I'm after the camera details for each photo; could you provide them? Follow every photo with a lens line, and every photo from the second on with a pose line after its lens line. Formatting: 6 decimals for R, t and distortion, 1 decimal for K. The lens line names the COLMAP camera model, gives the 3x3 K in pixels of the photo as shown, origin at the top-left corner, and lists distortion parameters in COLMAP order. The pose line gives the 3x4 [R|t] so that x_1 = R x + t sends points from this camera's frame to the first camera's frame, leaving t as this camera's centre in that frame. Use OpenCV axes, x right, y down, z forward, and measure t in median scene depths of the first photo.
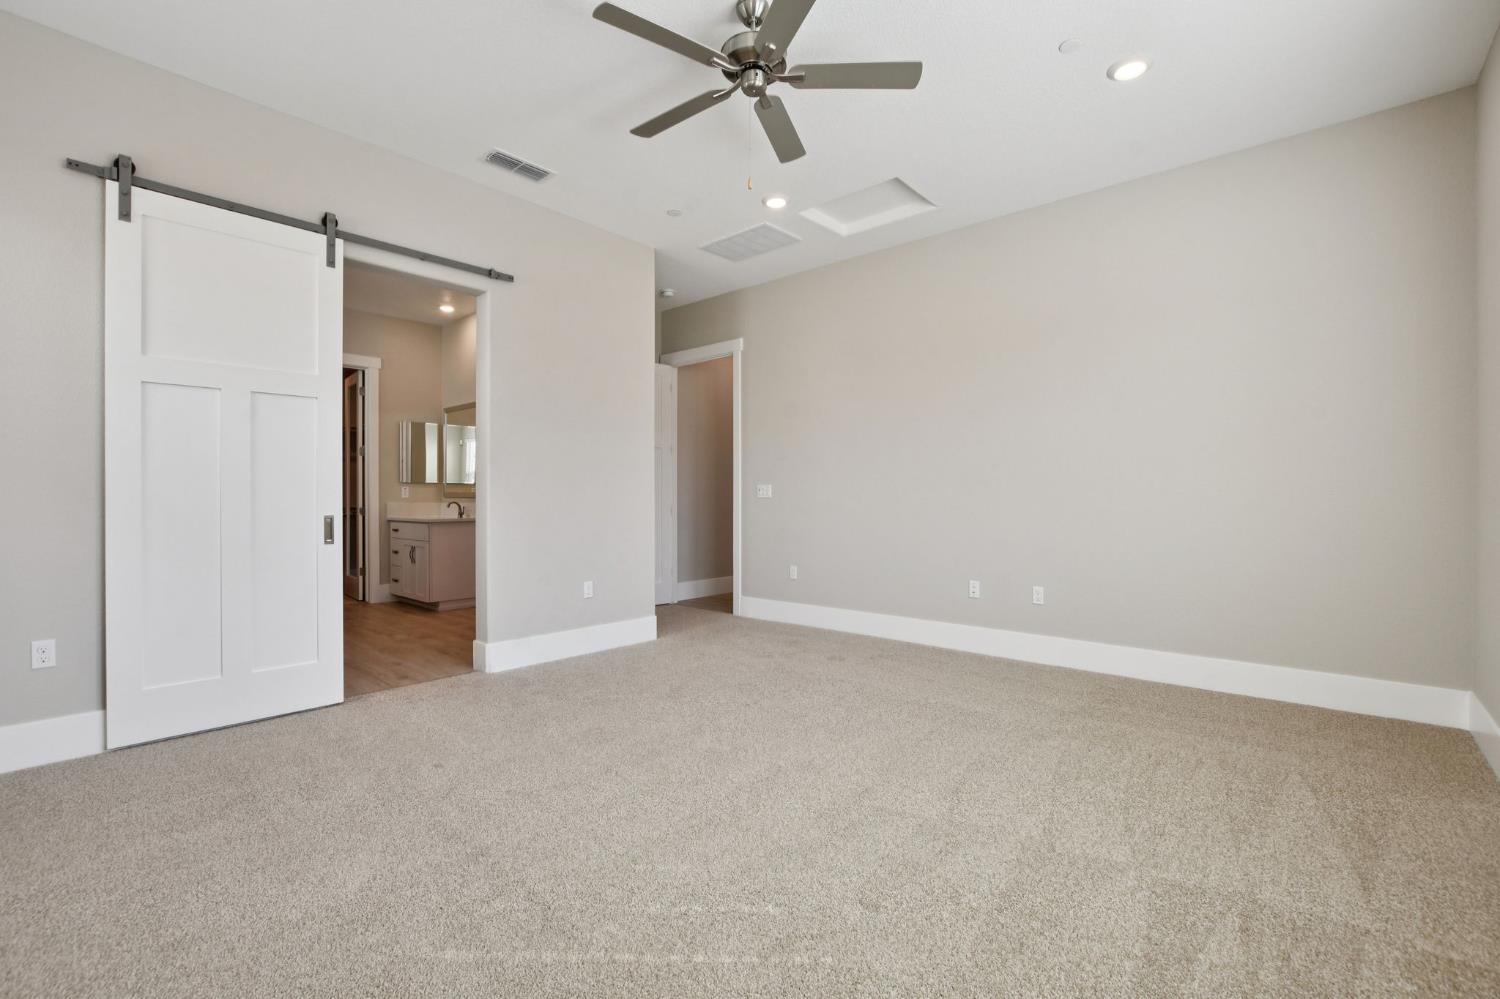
lens RADIAL K [[661.8, 0, 758.0], [0, 661.8, 499.6], [0, 0, 1]] dist [-0.021222, 0.004216]
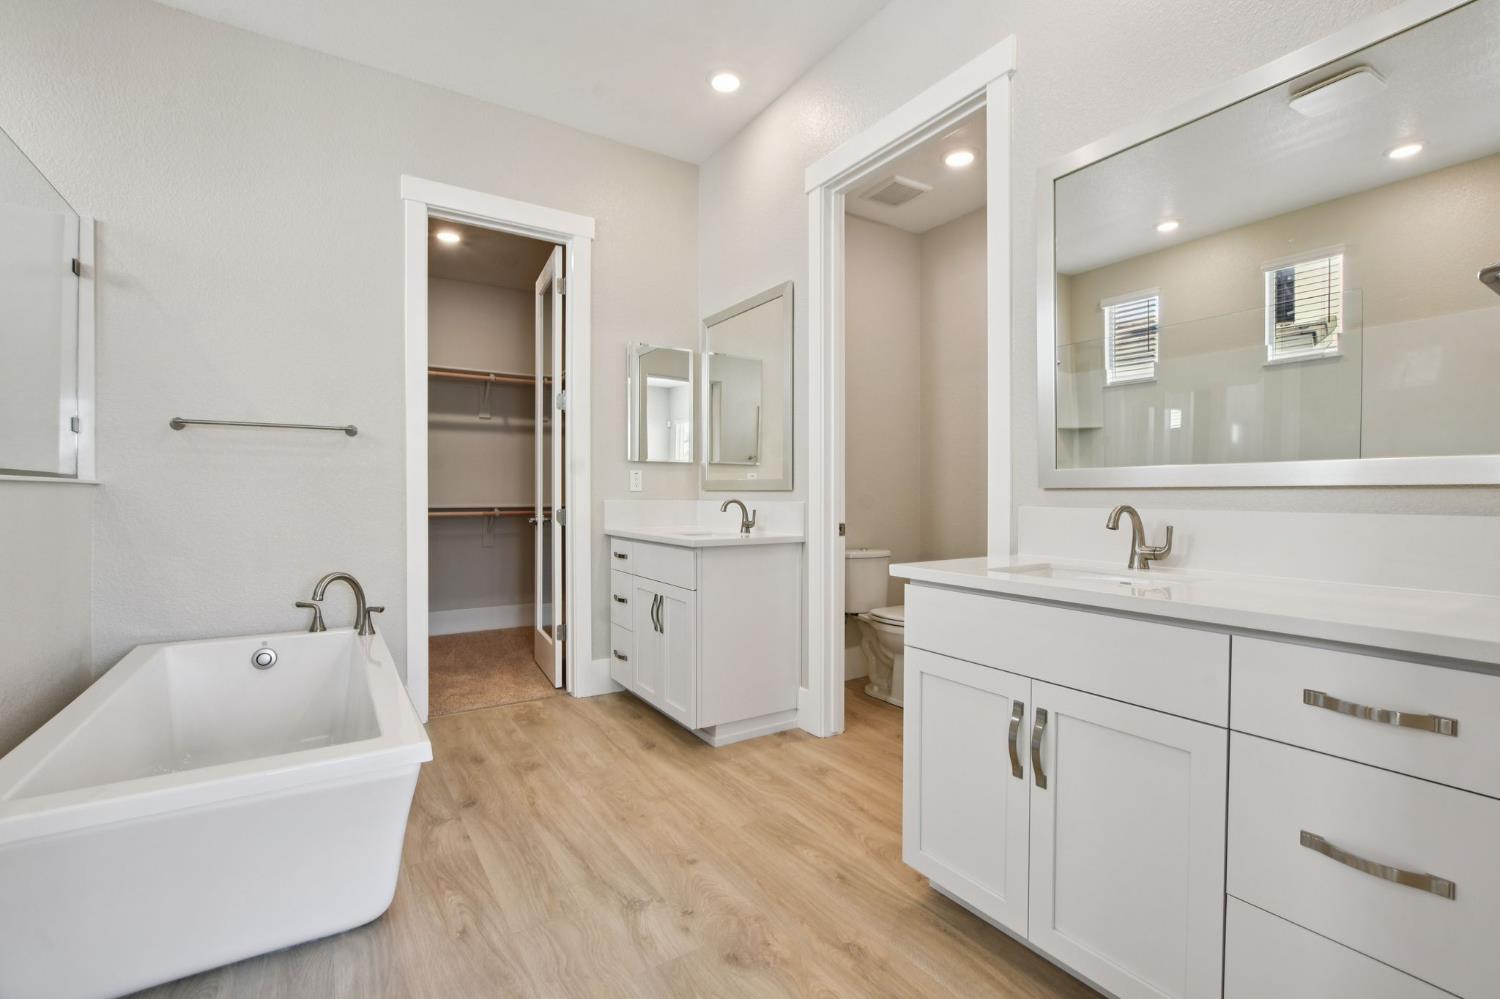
lens RADIAL K [[661.8, 0, 741.6], [0, 661.8, 496.7], [0, 0, 1]] dist [-0.021222, 0.004216]
pose [[0.962155, 0.004664, -0.272464, -0.324527], [-0.003654, 0.999984, 0.004215, -0.001083], [0.272480, -0.003060, 0.962157, 0.539153]]
